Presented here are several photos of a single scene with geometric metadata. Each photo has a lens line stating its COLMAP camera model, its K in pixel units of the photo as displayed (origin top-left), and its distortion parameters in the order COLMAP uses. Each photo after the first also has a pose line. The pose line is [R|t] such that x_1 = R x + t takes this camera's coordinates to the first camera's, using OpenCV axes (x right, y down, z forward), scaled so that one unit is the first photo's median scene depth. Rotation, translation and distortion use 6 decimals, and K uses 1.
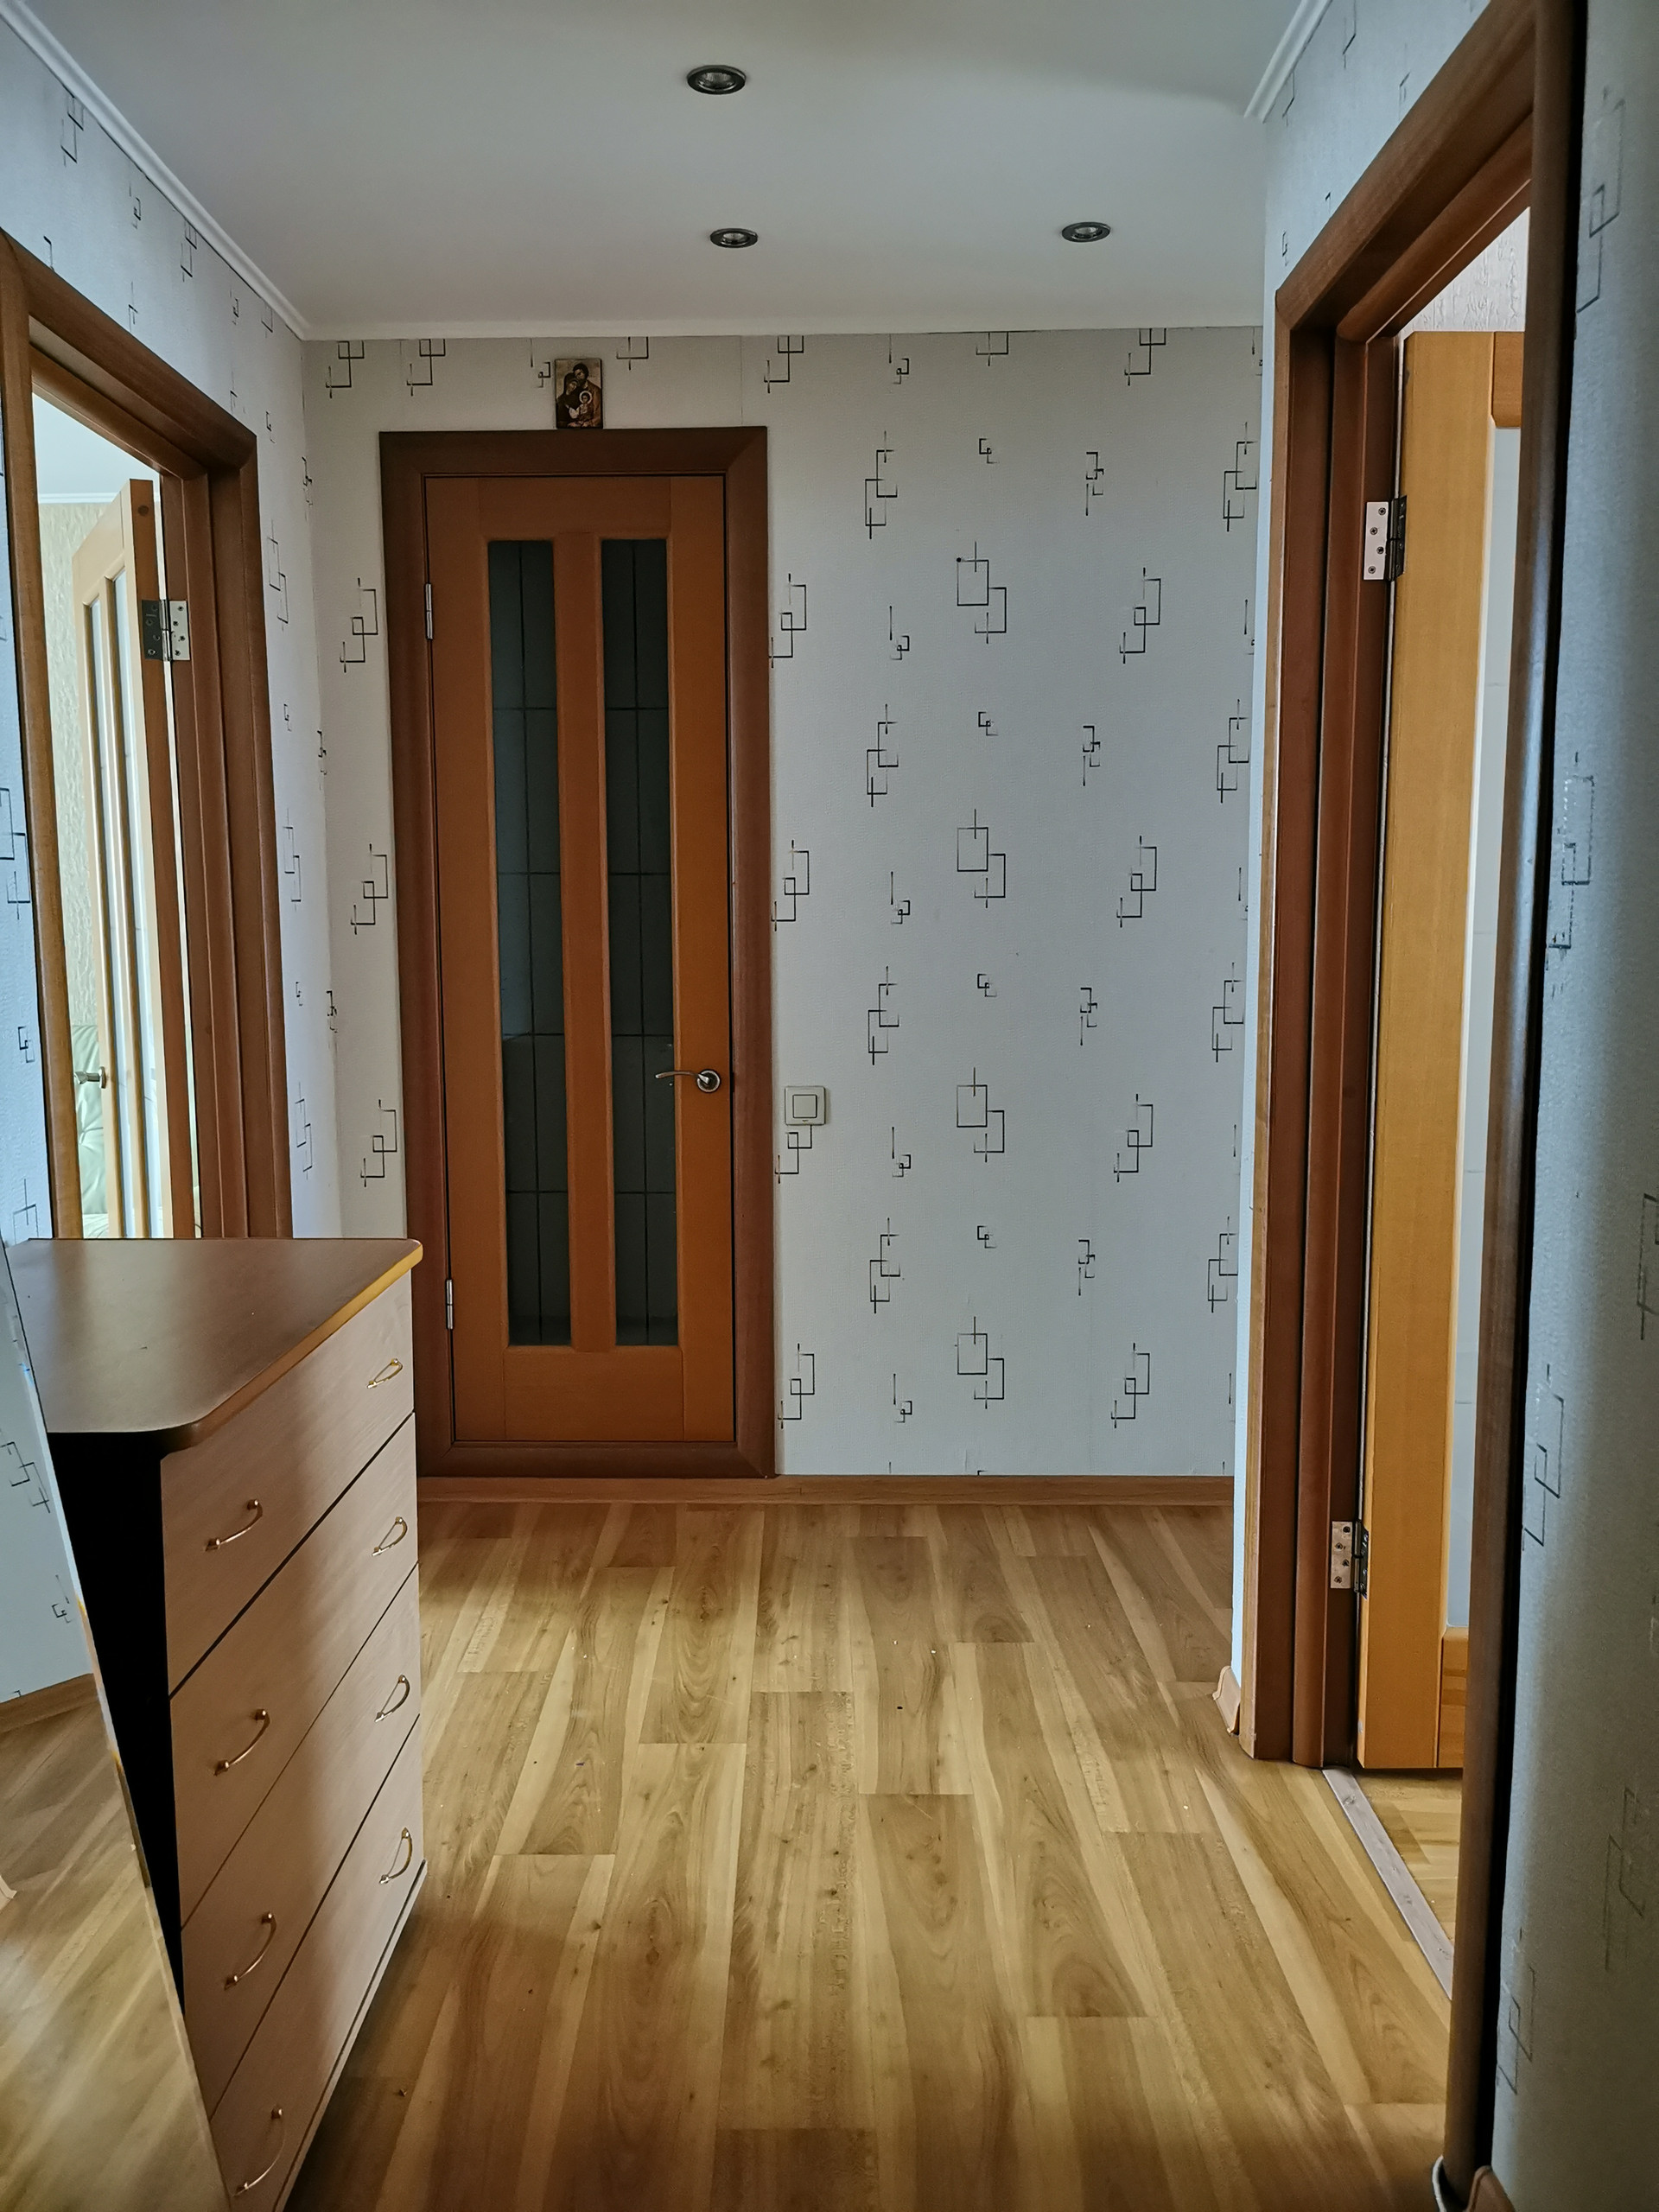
lens RADIAL K [[1715.8, 0, 829.3], [0, 1715.8, 1110.1], [0, 0, 1]] dist [0.046732, -0.057156]
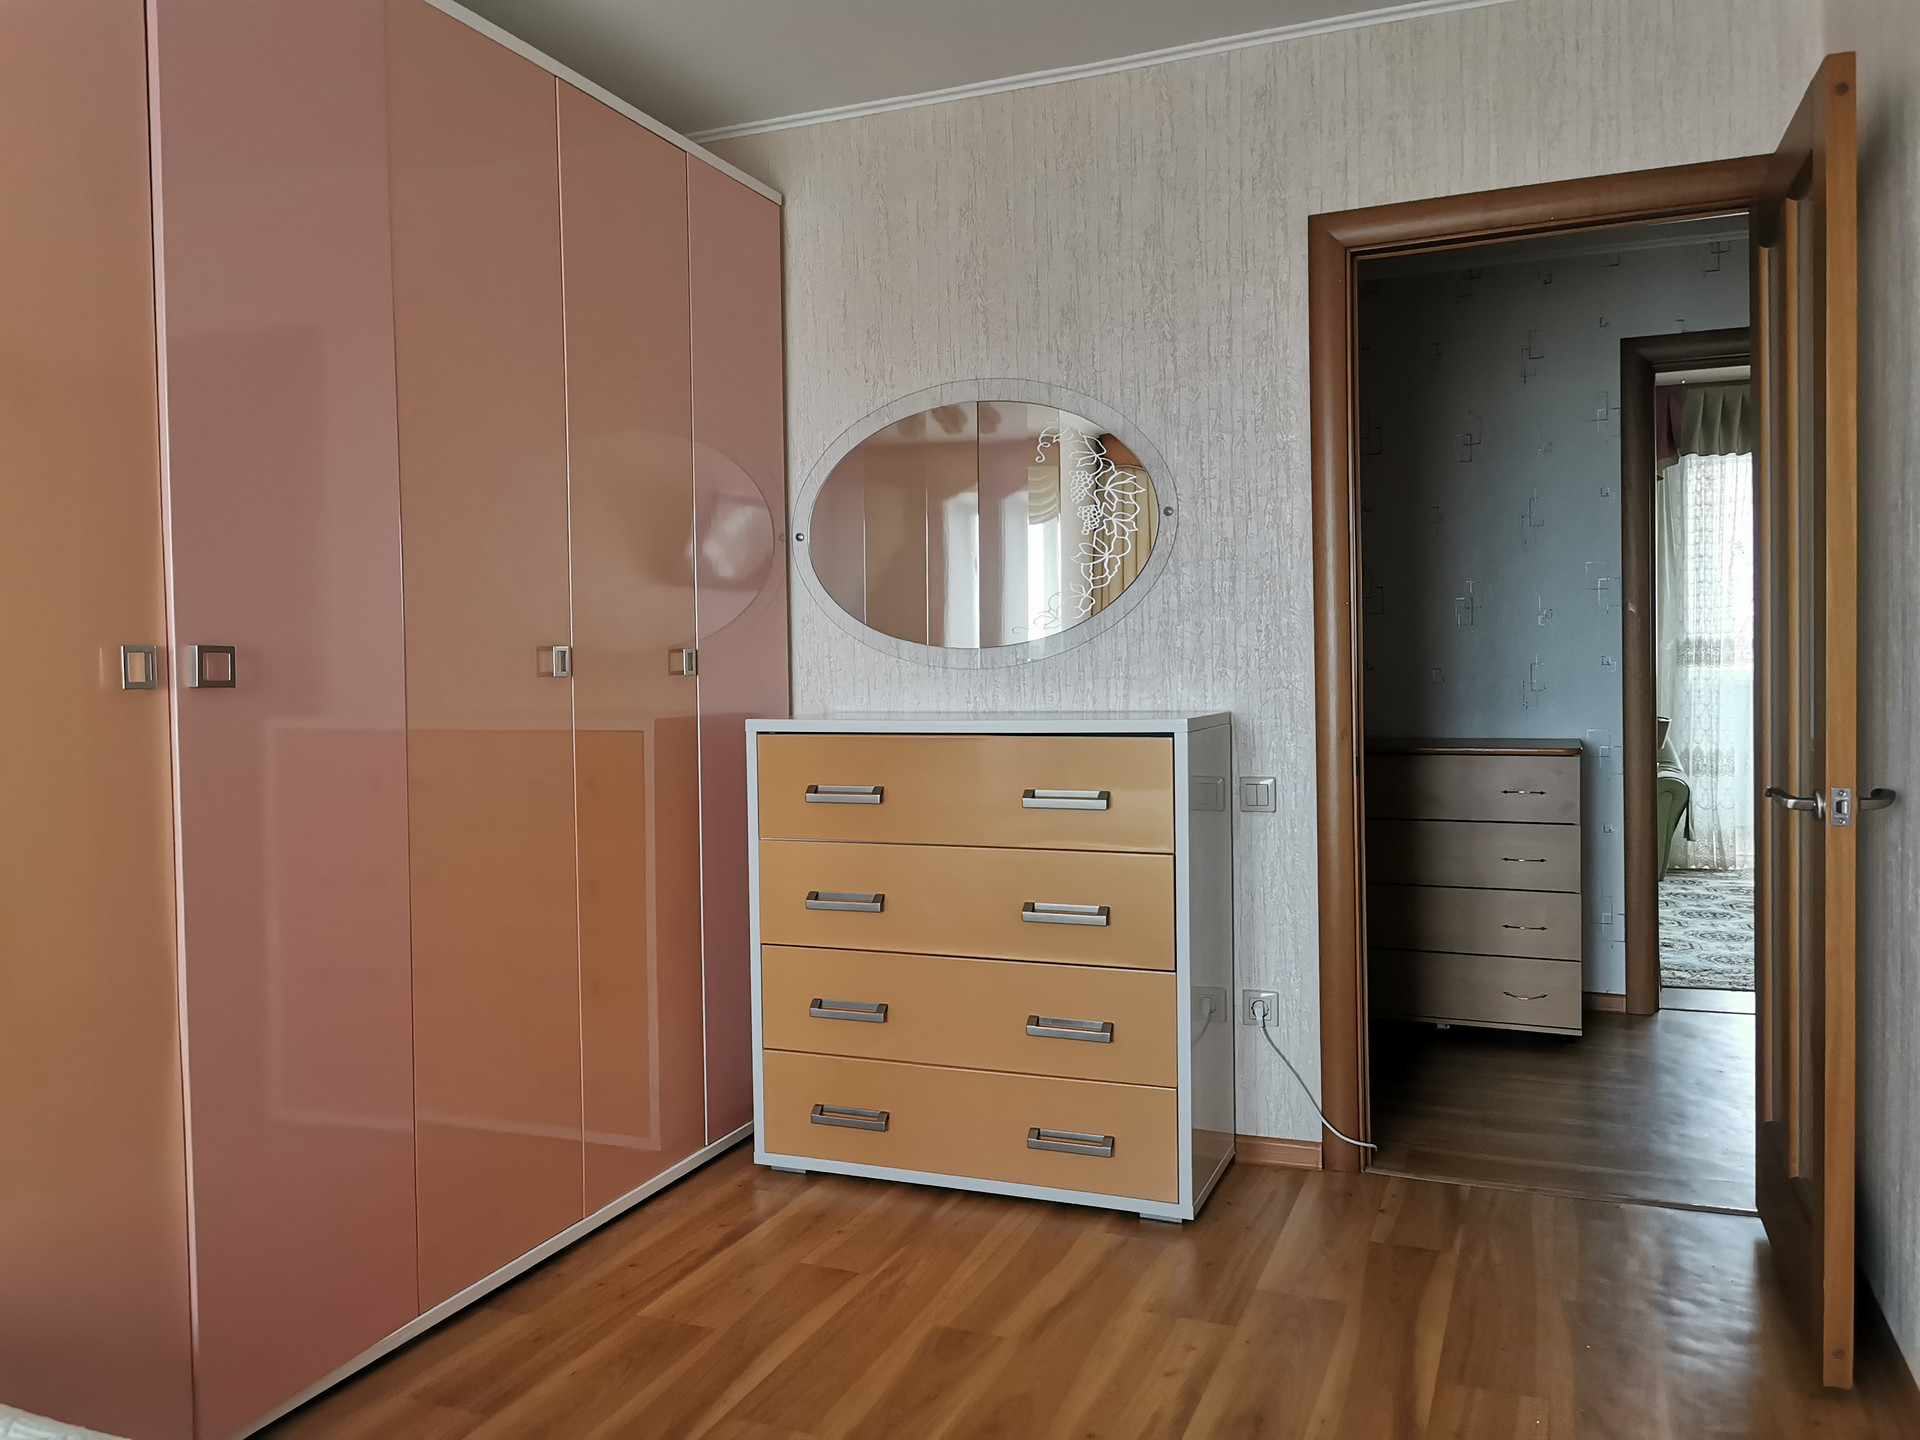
lens RADIAL K [[1489.3, 0, 953.9], [0, 1489.3, 711.8], [0, 0, 1]] dist [0.046732, -0.057156]
pose [[-0.922149, 0.012400, 0.386637, -0.240758], [0.073192, 0.987026, 0.142911, -0.170495], [-0.379848, 0.160084, -0.911092, 1.808748]]
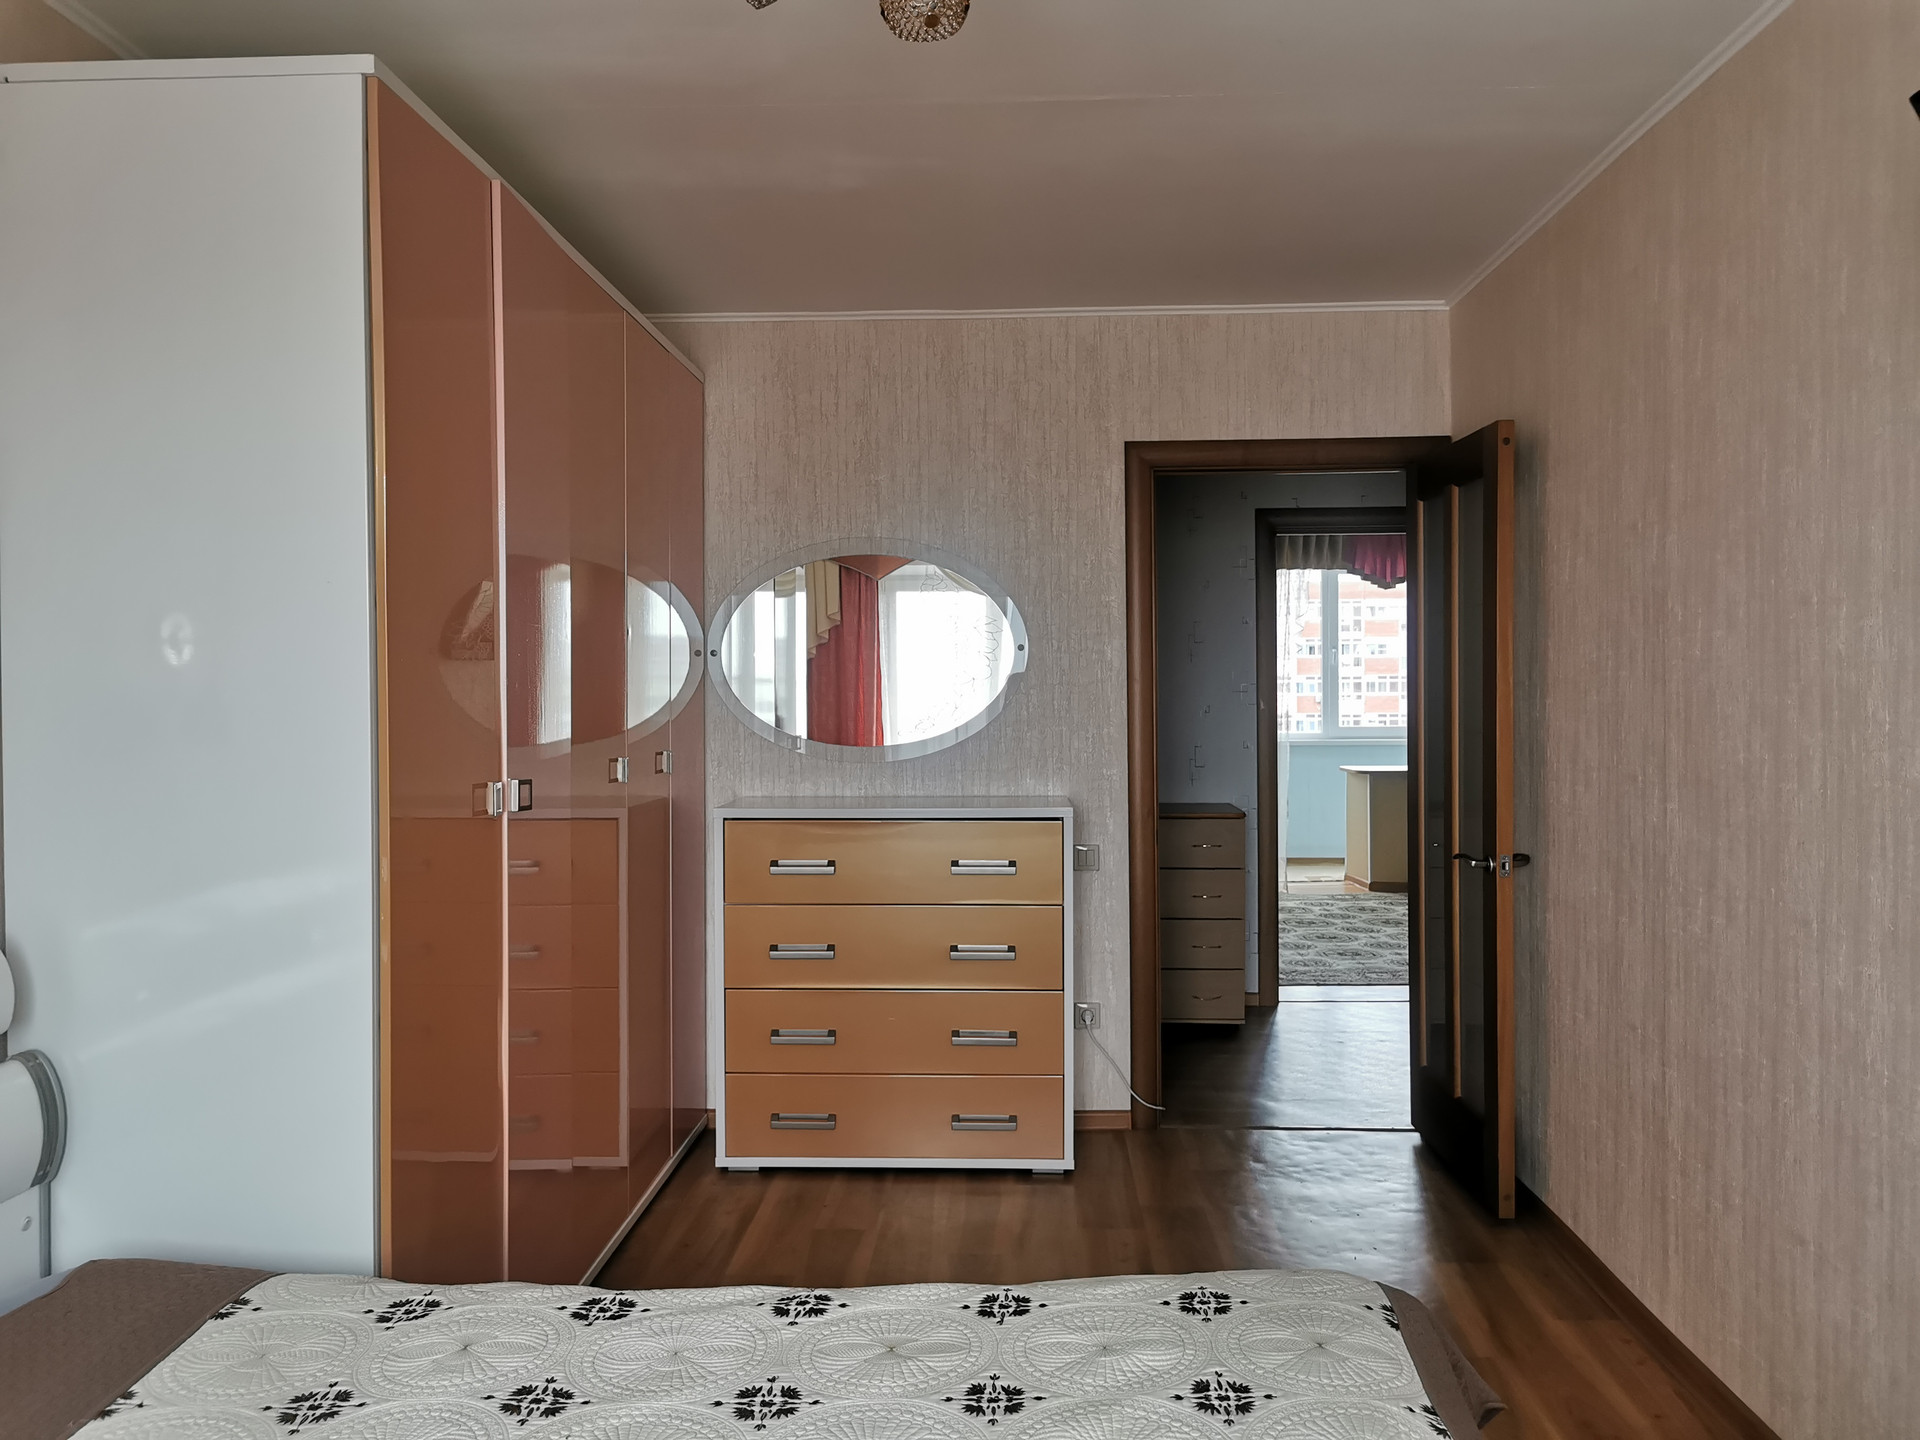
lens RADIAL K [[1489.3, 0, 965.0], [0, 1489.3, 710.9], [0, 0, 1]] dist [0.046732, -0.057156]
pose [[-0.999018, 0.011893, 0.042676, 0.048408], [0.017682, 0.990281, 0.137953, -0.297294], [-0.040621, 0.138572, -0.989519, 2.216545]]
